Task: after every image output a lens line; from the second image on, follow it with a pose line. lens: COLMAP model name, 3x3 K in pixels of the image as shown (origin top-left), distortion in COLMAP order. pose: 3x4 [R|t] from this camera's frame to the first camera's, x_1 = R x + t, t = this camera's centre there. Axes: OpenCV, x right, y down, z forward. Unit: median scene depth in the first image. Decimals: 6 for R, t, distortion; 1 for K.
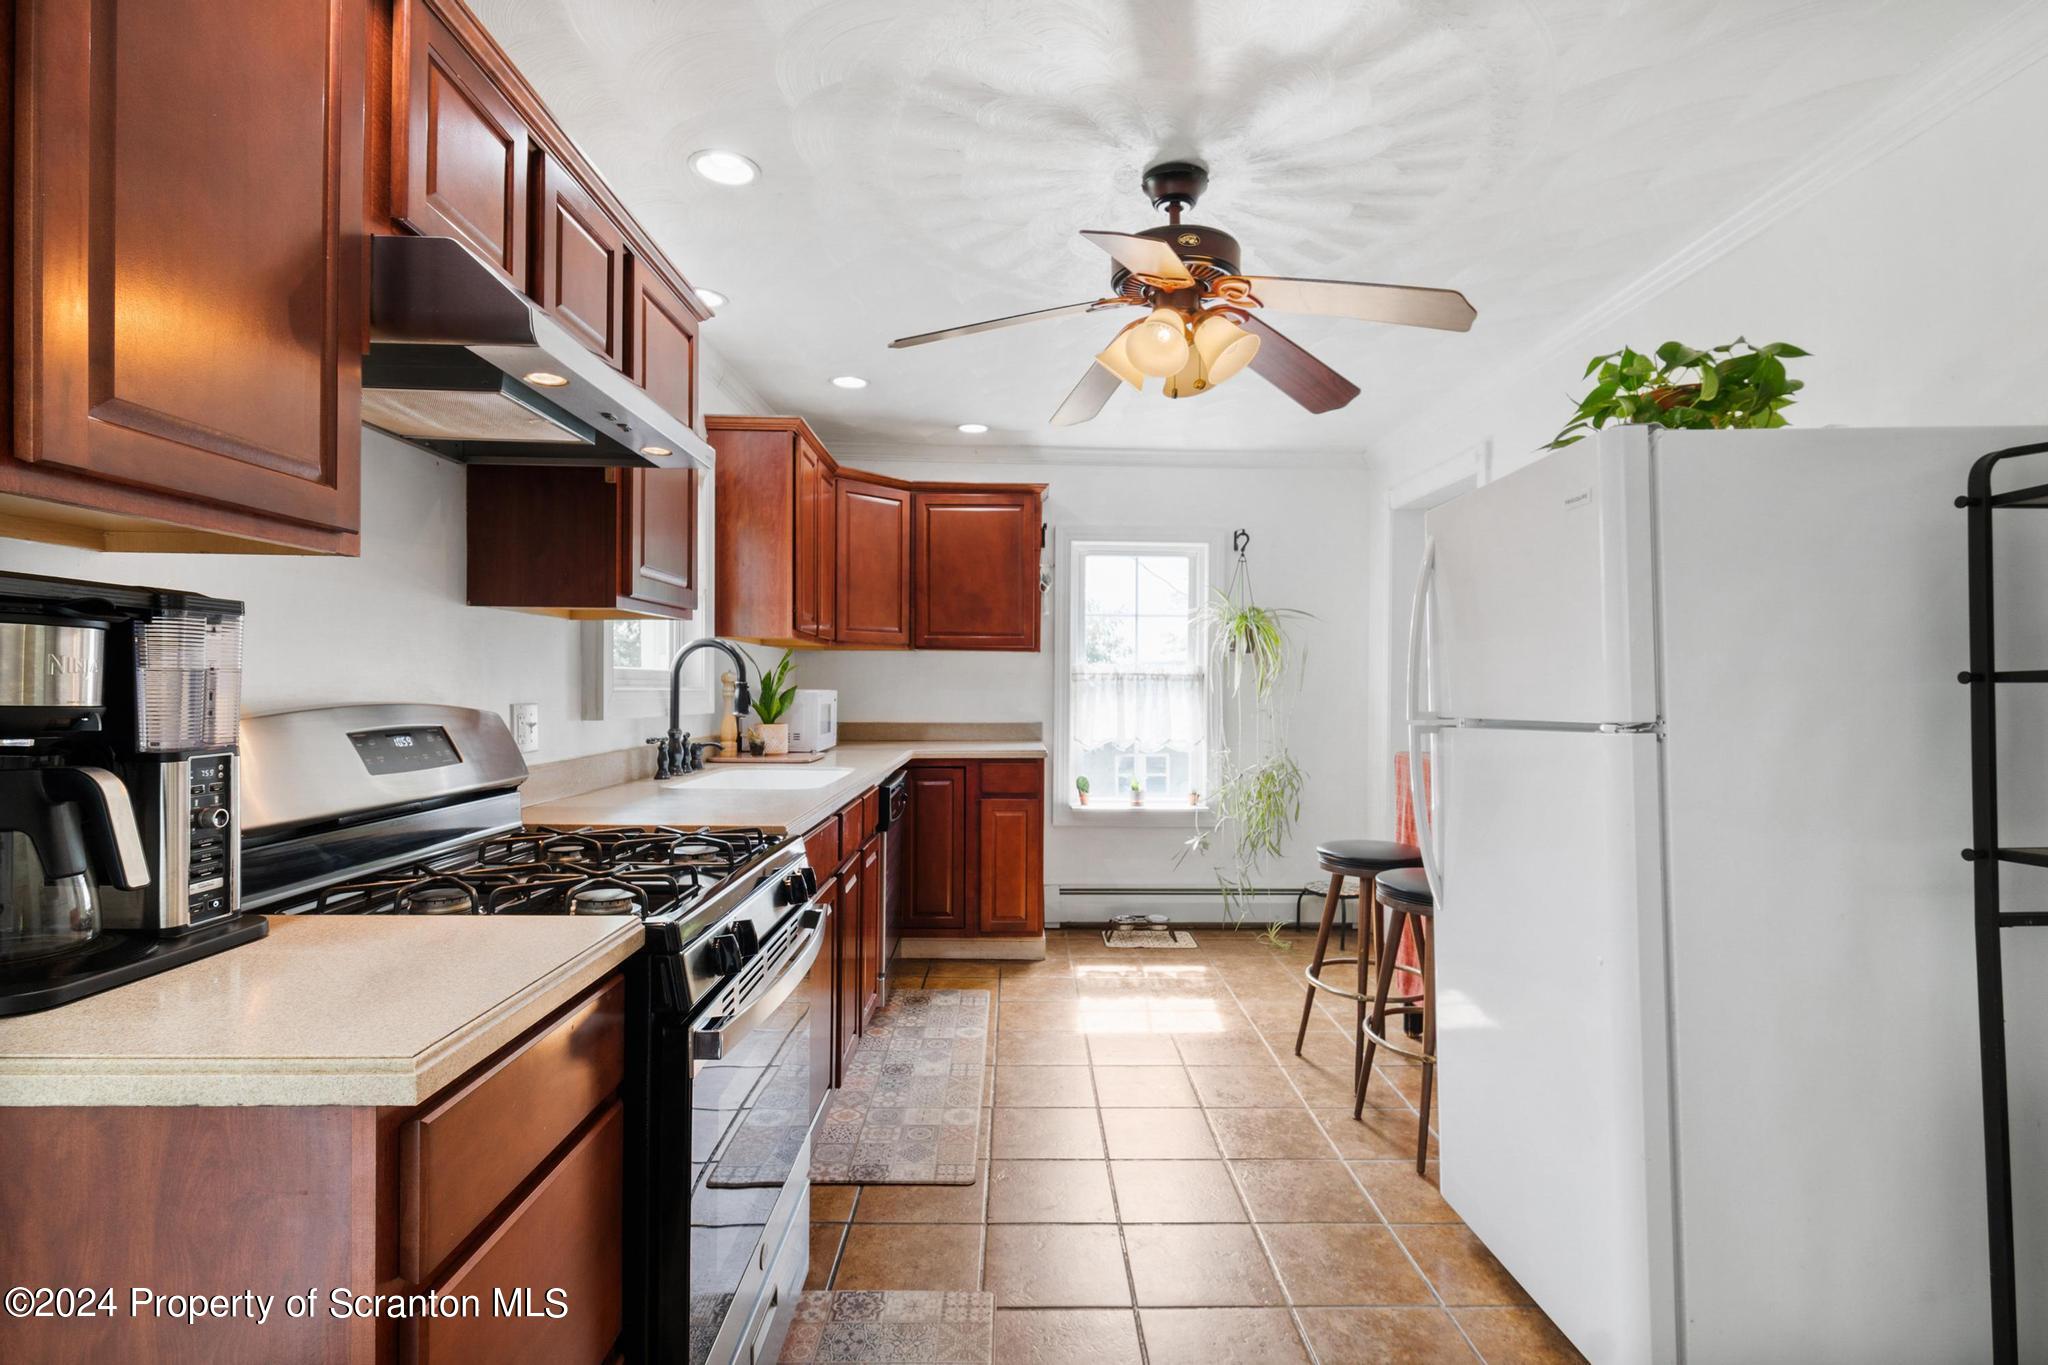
lens RADIAL K [[979.1, 0, 1028.0], [0, 979.1, 678.4], [0, 0, 1]] dist [0.005100, 0.000022]
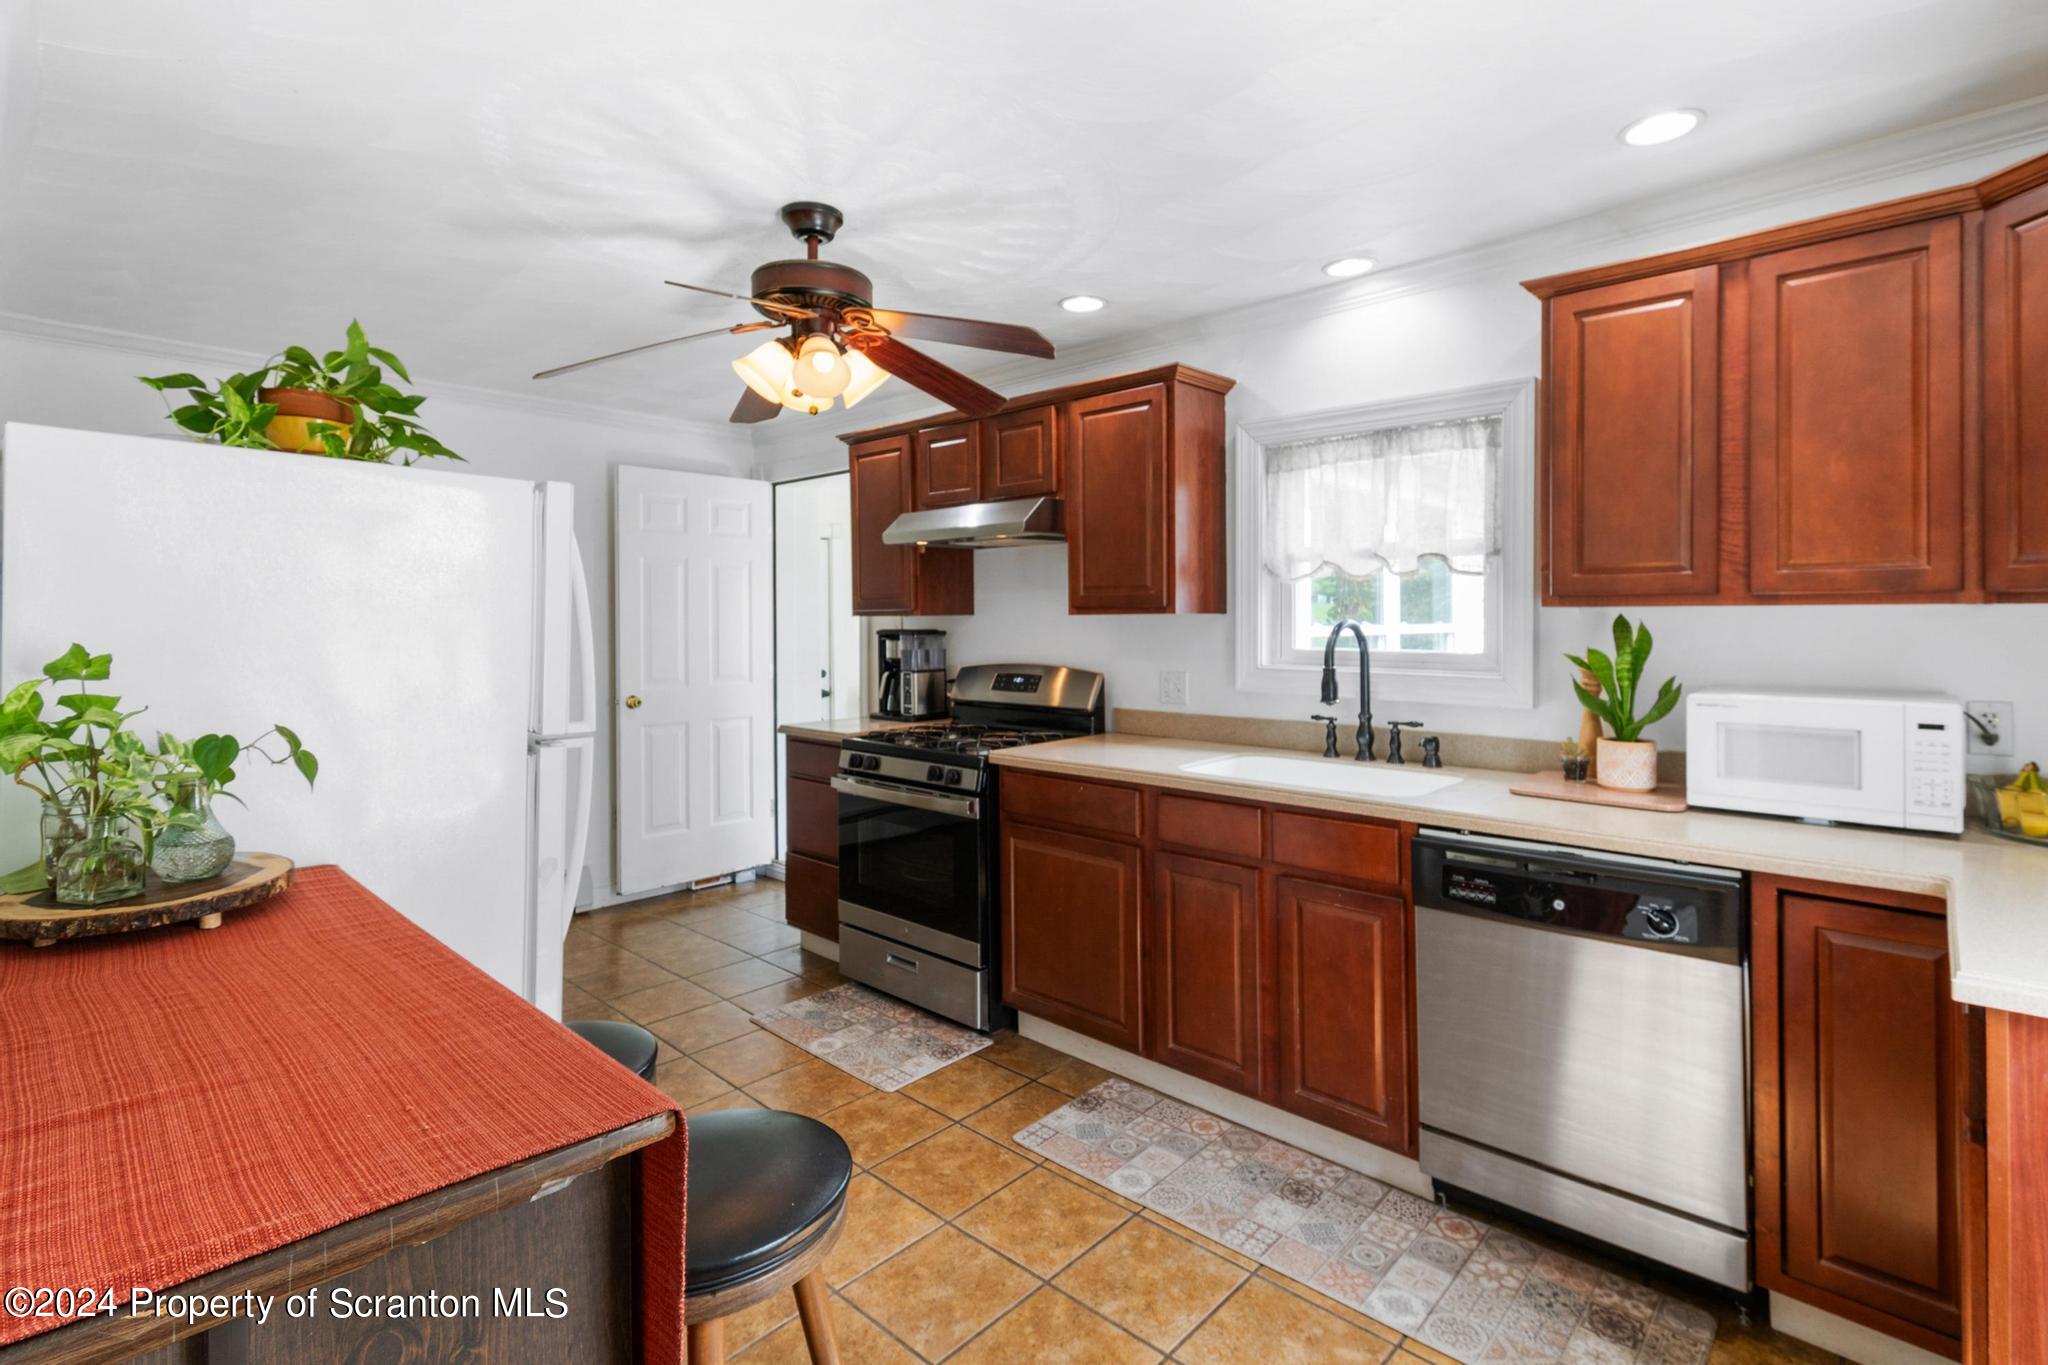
lens RADIAL K [[953.4, 0, 1043.6], [0, 953.4, 630.3], [0, 0, 1]] dist [0.005686, 0.000583]
pose [[-0.687845, -0.000028, -0.725857, 0.524714], [0.005880, 0.999967, -0.005611, -0.023152], [0.725833, -0.008127, -0.687823, 1.361513]]
